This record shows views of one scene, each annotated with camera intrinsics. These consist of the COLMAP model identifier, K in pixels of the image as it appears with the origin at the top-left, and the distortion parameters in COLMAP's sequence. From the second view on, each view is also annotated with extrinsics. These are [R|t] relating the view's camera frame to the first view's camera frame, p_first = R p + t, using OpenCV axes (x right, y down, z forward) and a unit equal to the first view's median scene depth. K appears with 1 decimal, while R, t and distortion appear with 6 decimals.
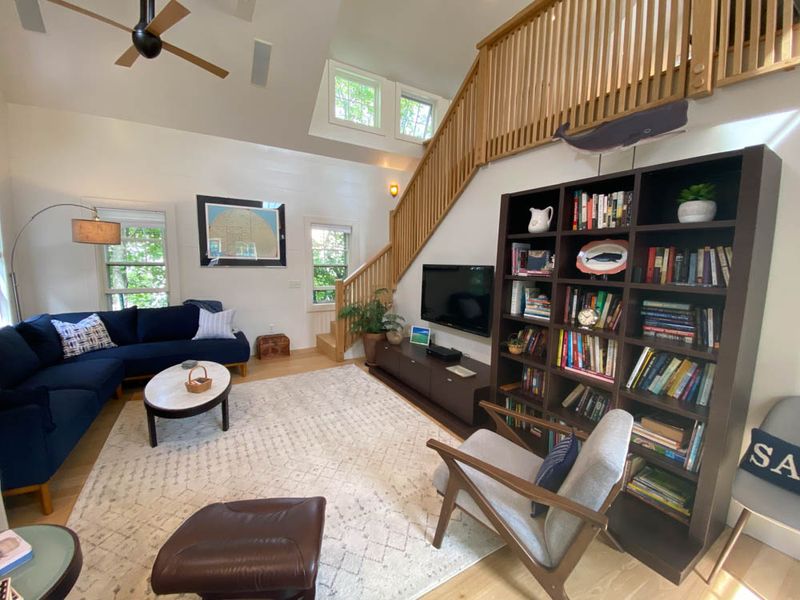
lens RADIAL K [[325.0, 0, 400.0], [0, 325.0, 300.0], [0, 0, 1]] dist [0.021284, -0.019747]
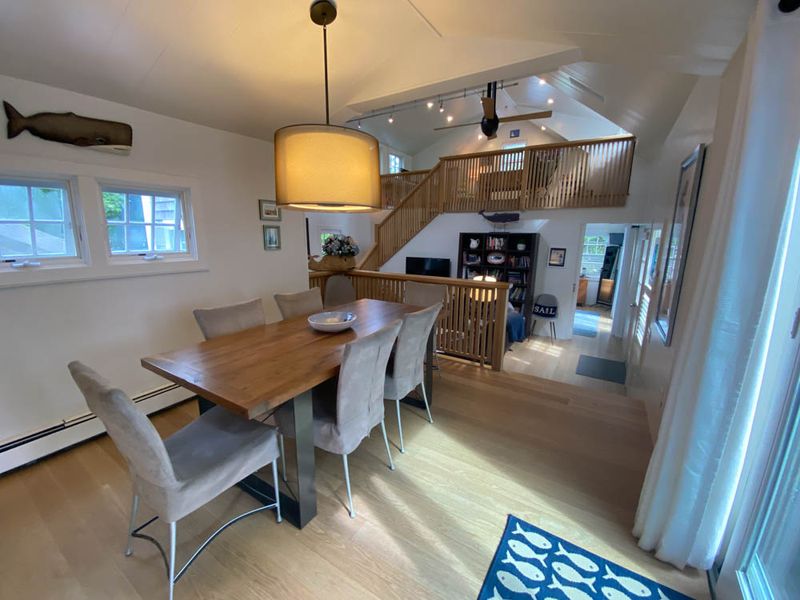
lens RADIAL K [[325.0, 0, 400.0], [0, 325.0, 300.0], [0, 0, 1]] dist [0.021284, -0.019747]
pose [[0.895295, -0.101680, 0.433714, -0.955431], [0.063143, 0.992738, 0.102395, -0.068756], [-0.440976, -0.064288, 0.895213, -0.835418]]
